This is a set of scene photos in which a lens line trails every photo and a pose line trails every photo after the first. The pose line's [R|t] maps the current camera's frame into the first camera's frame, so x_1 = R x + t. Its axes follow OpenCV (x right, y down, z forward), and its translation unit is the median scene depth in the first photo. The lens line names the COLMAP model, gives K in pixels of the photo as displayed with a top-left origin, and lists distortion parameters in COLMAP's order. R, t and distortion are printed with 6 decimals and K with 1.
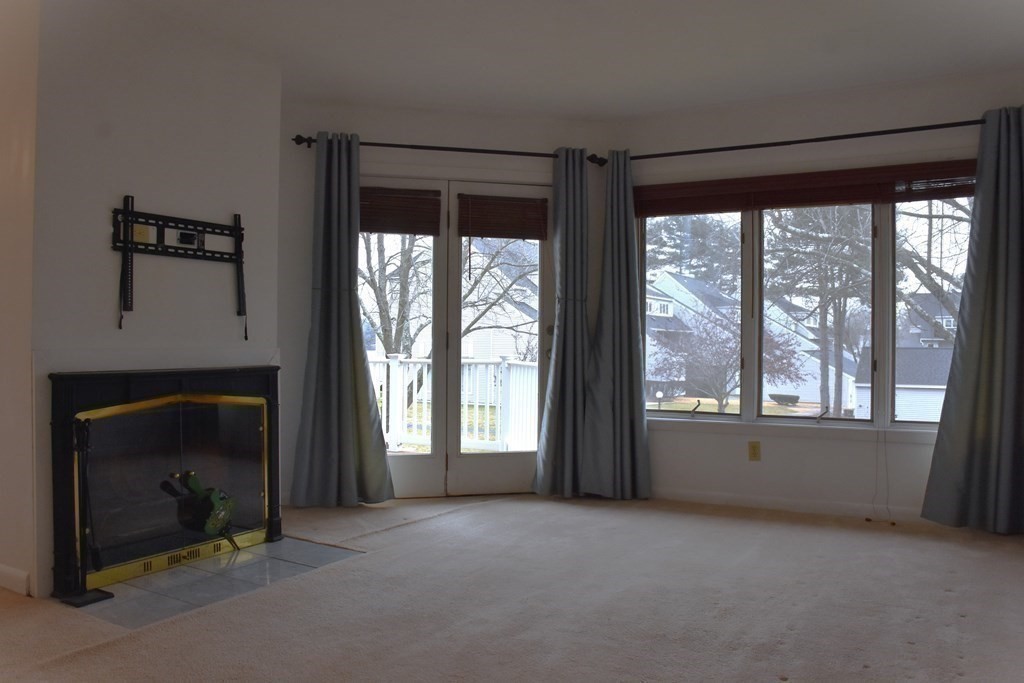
lens RADIAL K [[848.8, 0, 512.0], [0, 848.8, 341.5], [0, 0, 1]] dist [-0.152715, 0.137353]
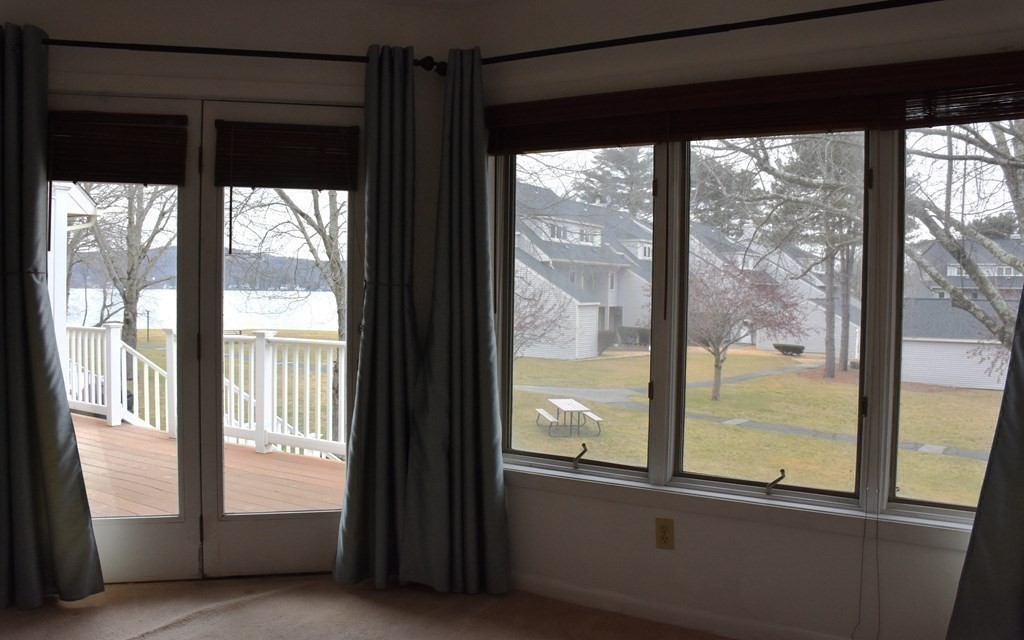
lens RADIAL K [[831.9, 0, 512.0], [0, 831.9, 320.0], [0, 0, 1]] dist [-0.102802, 0.005383]
pose [[0.999849, 0.005587, -0.016483, 0.177103], [-0.004840, 0.998974, 0.045028, -0.051897], [0.016718, -0.044941, 0.998850, 0.376935]]
